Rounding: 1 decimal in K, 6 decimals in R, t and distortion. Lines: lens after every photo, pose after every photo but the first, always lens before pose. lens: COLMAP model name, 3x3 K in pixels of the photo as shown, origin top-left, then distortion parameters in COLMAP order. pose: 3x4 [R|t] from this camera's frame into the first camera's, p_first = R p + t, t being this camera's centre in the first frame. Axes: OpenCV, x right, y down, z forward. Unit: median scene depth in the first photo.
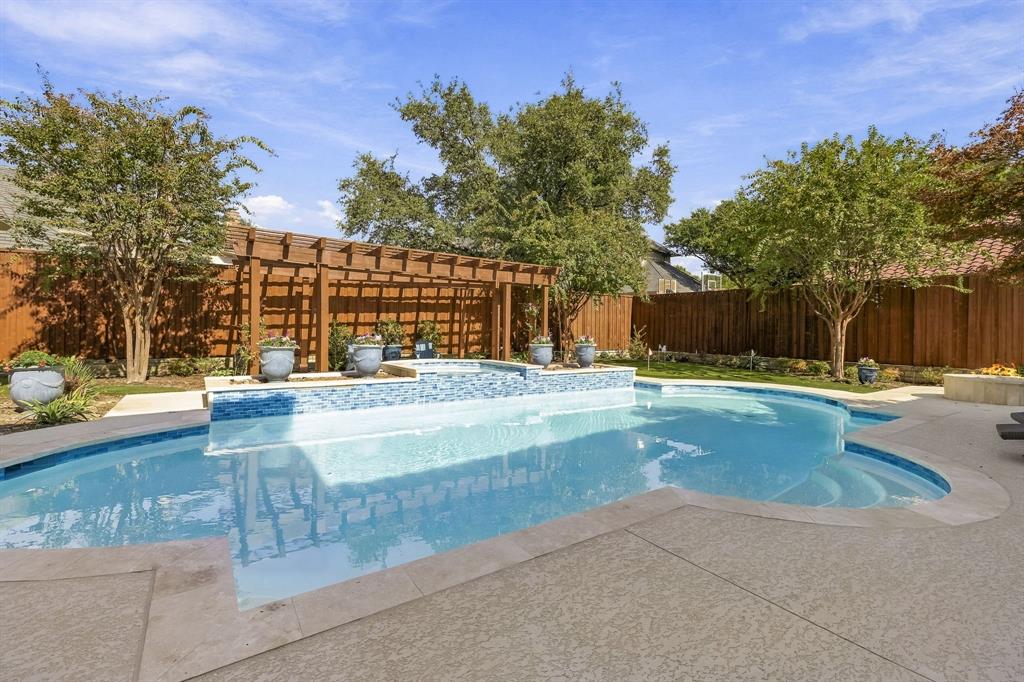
lens RADIAL K [[449.2, 0, 510.1], [0, 449.2, 331.6], [0, 0, 1]] dist [-0.002469, -0.001372]
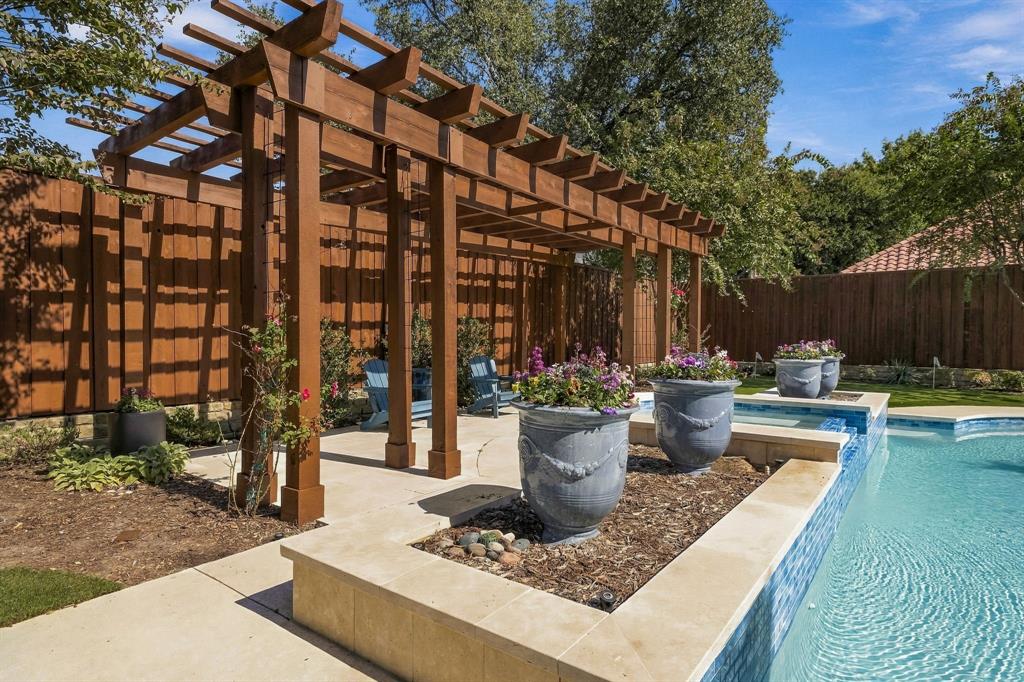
lens RADIAL K [[562.2, 0, 512.2], [0, 562.2, 350.0], [0, 0, 1]] dist [-0.015407, -0.001311]
pose [[0.948984, -0.021107, 0.314617, -0.364497], [0.013090, 0.999534, 0.027574, -0.004943], [-0.315053, -0.022049, 0.948818, 0.380632]]
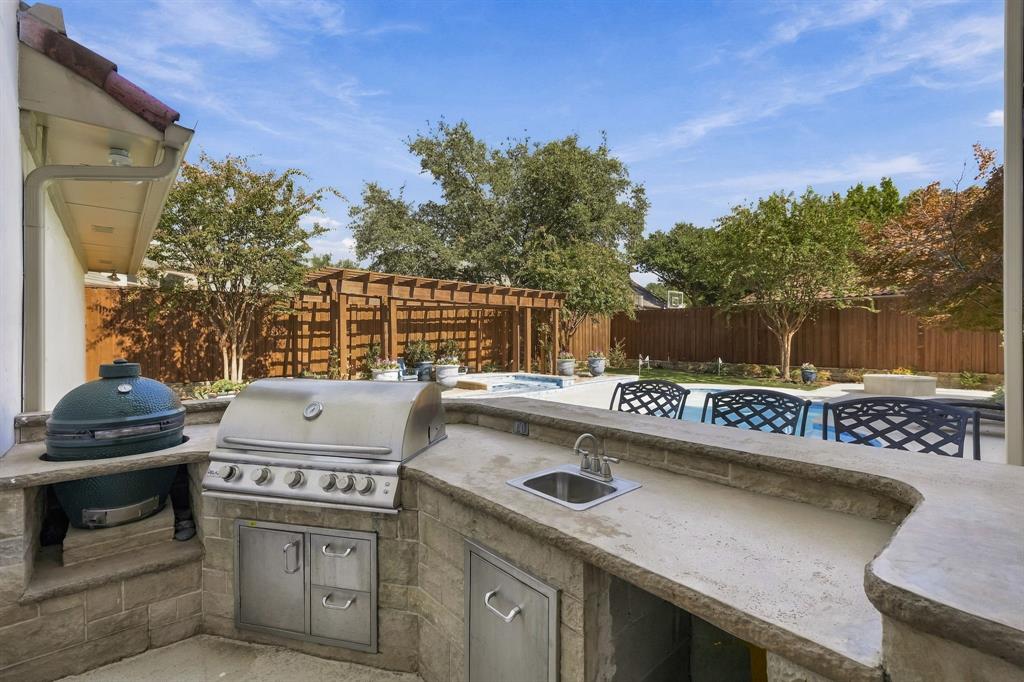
lens RADIAL K [[449.2, 0, 512.4], [0, 449.2, 341.5], [0, 0, 1]] dist [-0.002469, -0.001372]
pose [[0.991934, -0.019866, 0.125186, -0.179483], [0.019194, 0.999794, 0.006576, -0.024201], [-0.125291, -0.004120, 0.992112, -0.151963]]
